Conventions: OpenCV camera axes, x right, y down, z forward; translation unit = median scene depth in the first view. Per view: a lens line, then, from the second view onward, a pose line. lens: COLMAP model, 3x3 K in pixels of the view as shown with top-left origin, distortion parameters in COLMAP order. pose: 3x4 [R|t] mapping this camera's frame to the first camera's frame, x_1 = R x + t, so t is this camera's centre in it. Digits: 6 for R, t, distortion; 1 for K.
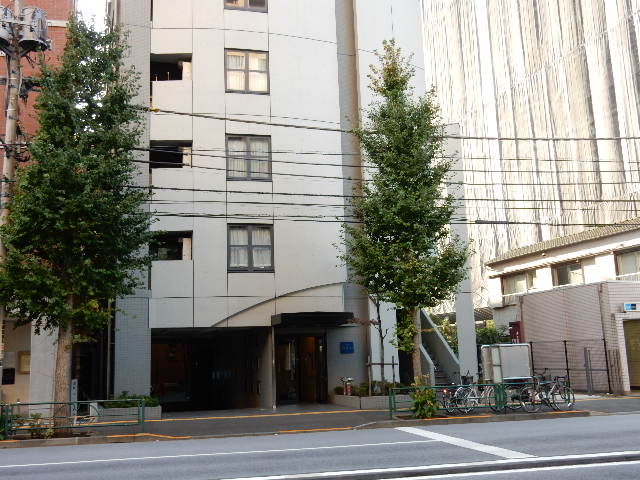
lens RADIAL K [[665.2, 0, 323.0], [0, 665.2, 244.3], [0, 0, 1]] dist [-0.005130, 0.000000]
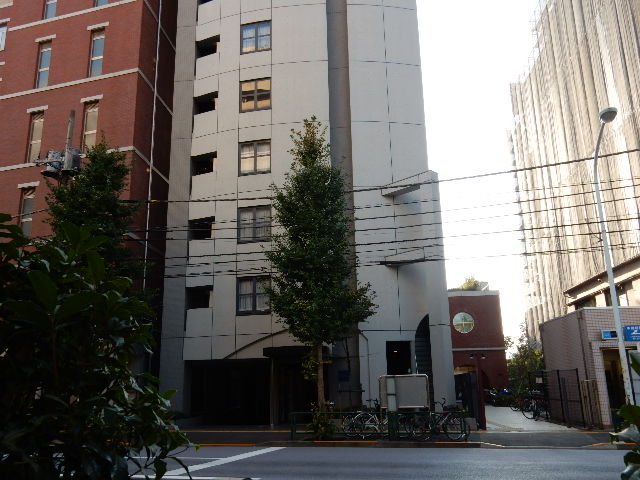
lens RADIAL K [[563.0, 0, 319.6], [0, 563.0, 241.4], [0, 0, 1]] dist [-0.038220, 0.020198]
pose [[0.888330, -0.097745, -0.448682, 0.600735], [0.065351, 0.994048, -0.087167, 0.005628], [0.454531, 0.048112, 0.889431, 0.124116]]
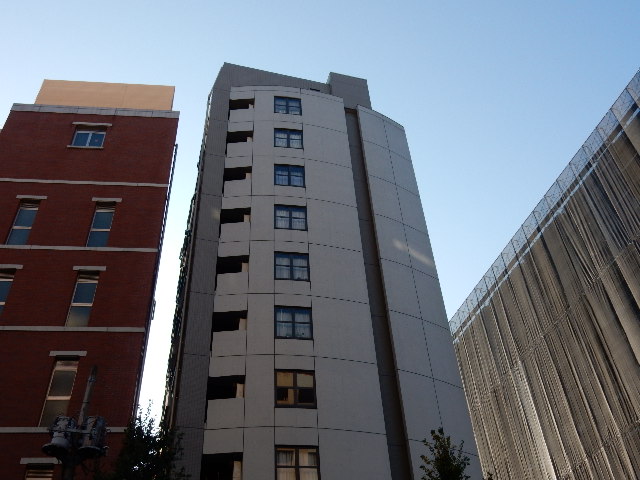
lens RADIAL K [[665.2, 0, 320.1], [0, 665.2, 245.1], [0, 0, 1]] dist [-0.005130, 0.000000]
pose [[0.995736, -0.072047, -0.057613, 0.000255], [0.028645, 0.835141, -0.549289, 0.006851], [0.087690, 0.545296, 0.833644, -0.001194]]
